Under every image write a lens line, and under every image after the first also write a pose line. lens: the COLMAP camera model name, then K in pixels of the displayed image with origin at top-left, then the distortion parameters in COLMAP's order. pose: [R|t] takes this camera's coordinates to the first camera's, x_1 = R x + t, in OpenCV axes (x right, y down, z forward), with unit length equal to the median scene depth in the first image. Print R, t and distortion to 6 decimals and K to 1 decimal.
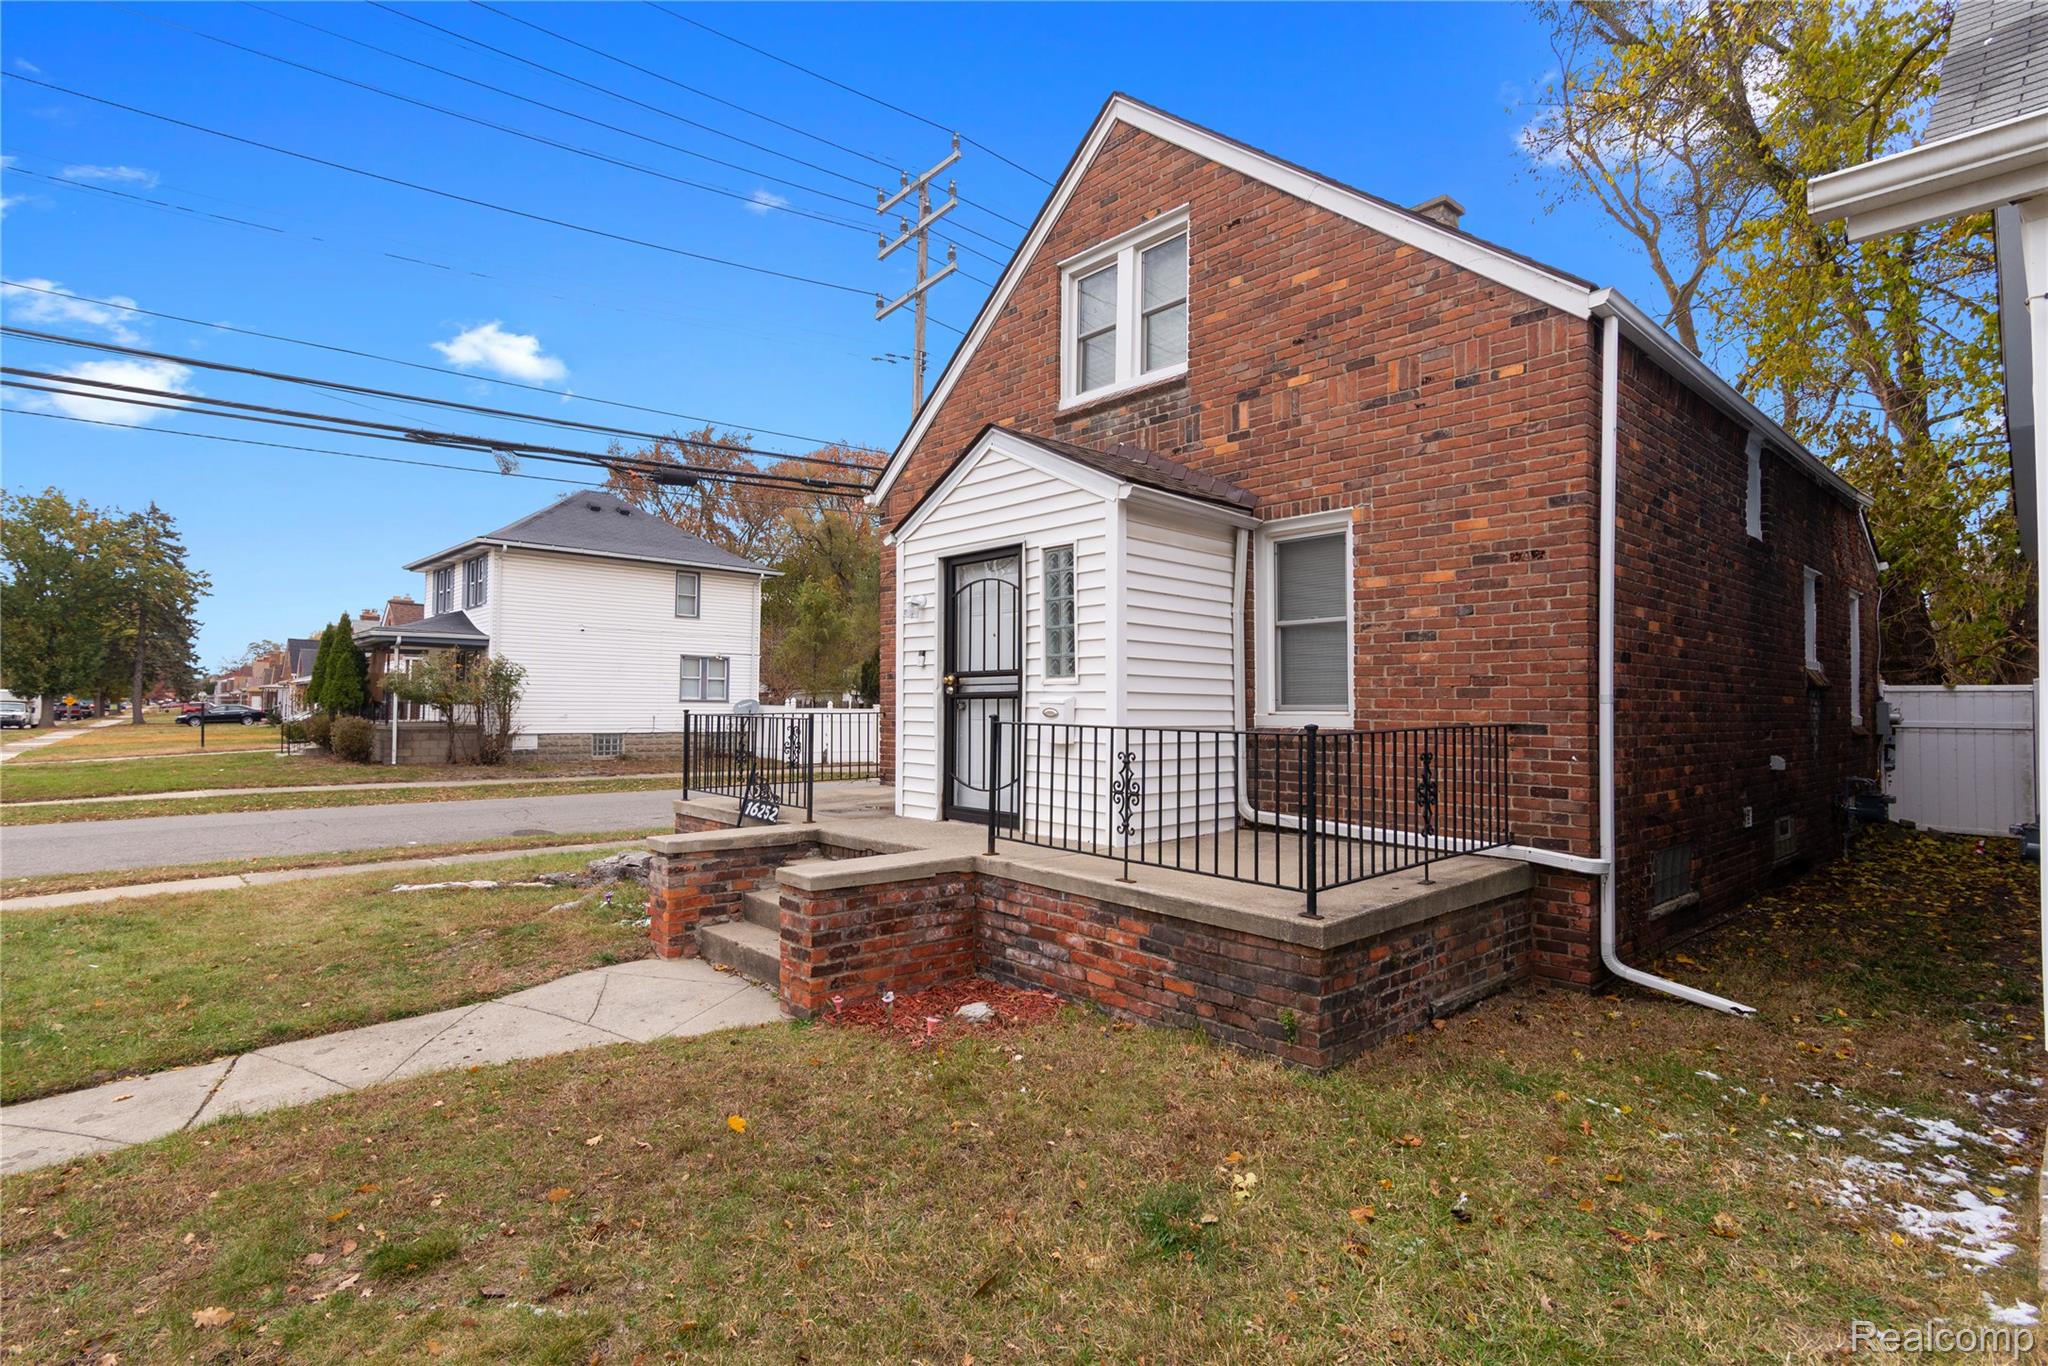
lens RADIAL K [[988.9, 0, 1024.0], [0, 988.9, 683.0], [0, 0, 1]] dist [0.021634, 0.000074]
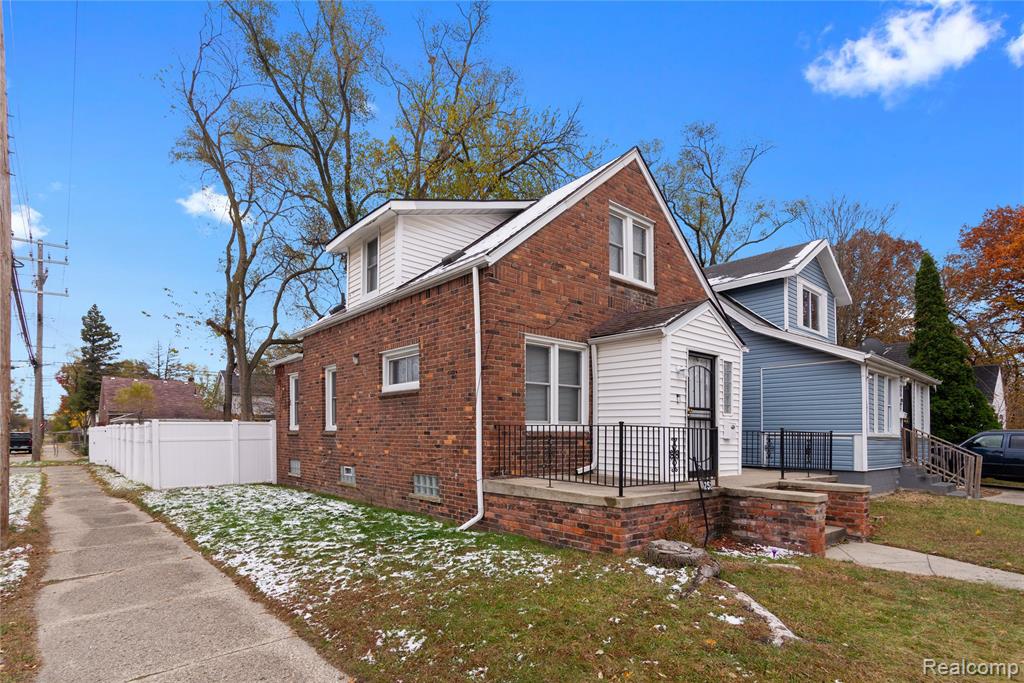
lens RADIAL K [[517.1, 0, 506.0], [0, 517.1, 430.0], [0, 0, 1]] dist [0.022307, 0.000153]
pose [[0.031428, 0.001584, 0.999505, -1.294513], [-0.033297, 0.999445, -0.000537, 0.055712], [-0.998951, -0.033263, 0.031464, 1.491723]]
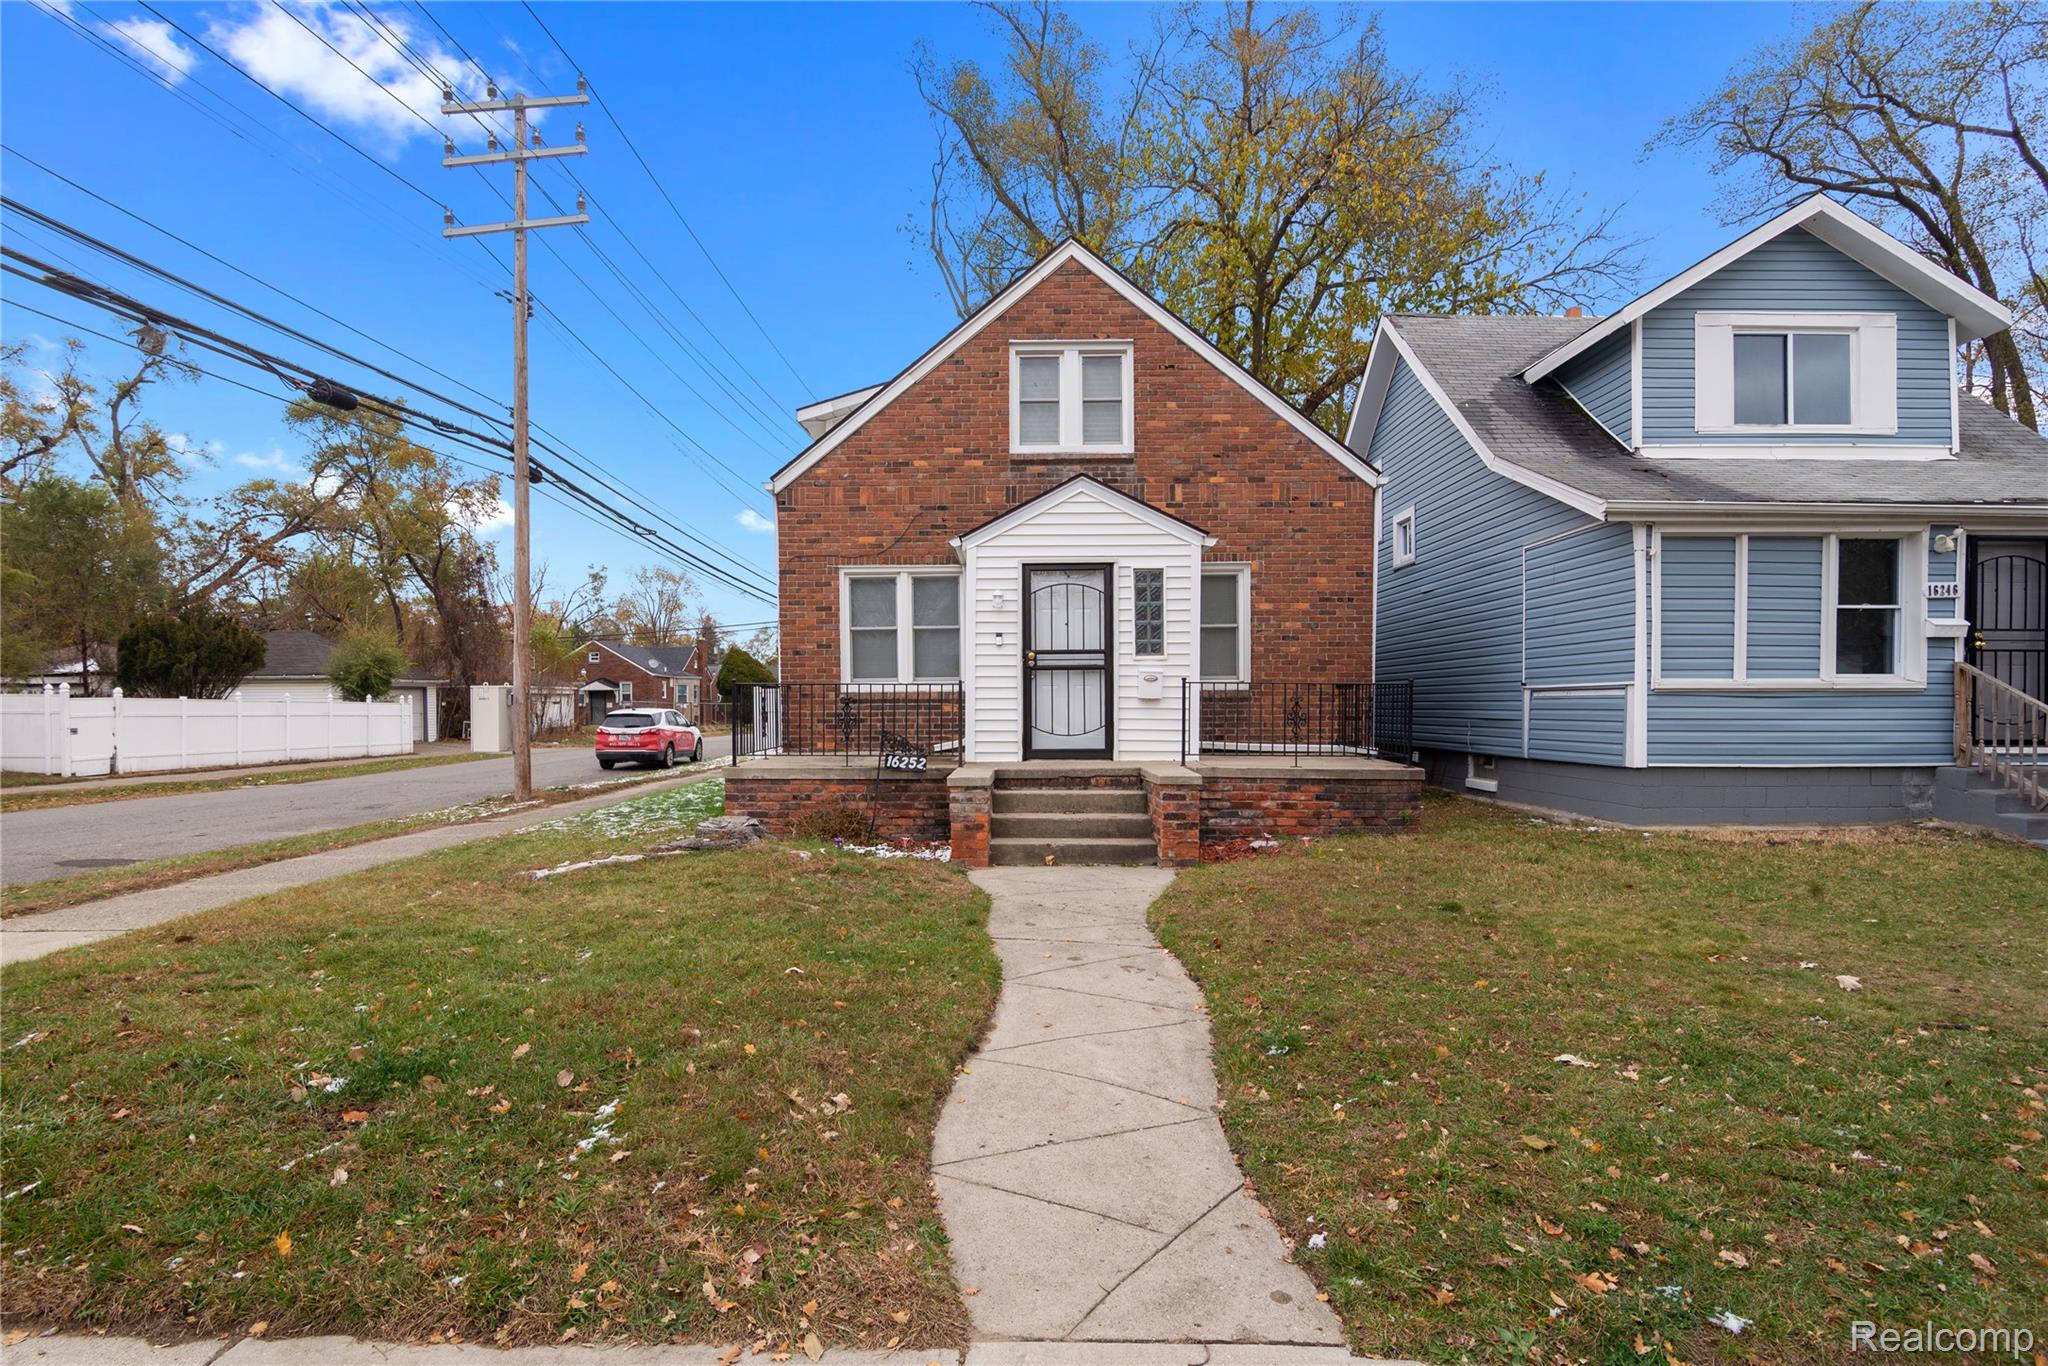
lens RADIAL K [[1002.8, 0, 1029.8], [0, 1002.8, 731.9], [0, 0, 1]] dist [-0.013181, -0.000116]
pose [[0.676756, -0.030583, 0.735572, -1.200397], [-0.008161, 0.998764, 0.049034, 0.036787], [-0.736162, -0.039188, 0.675670, 0.087179]]
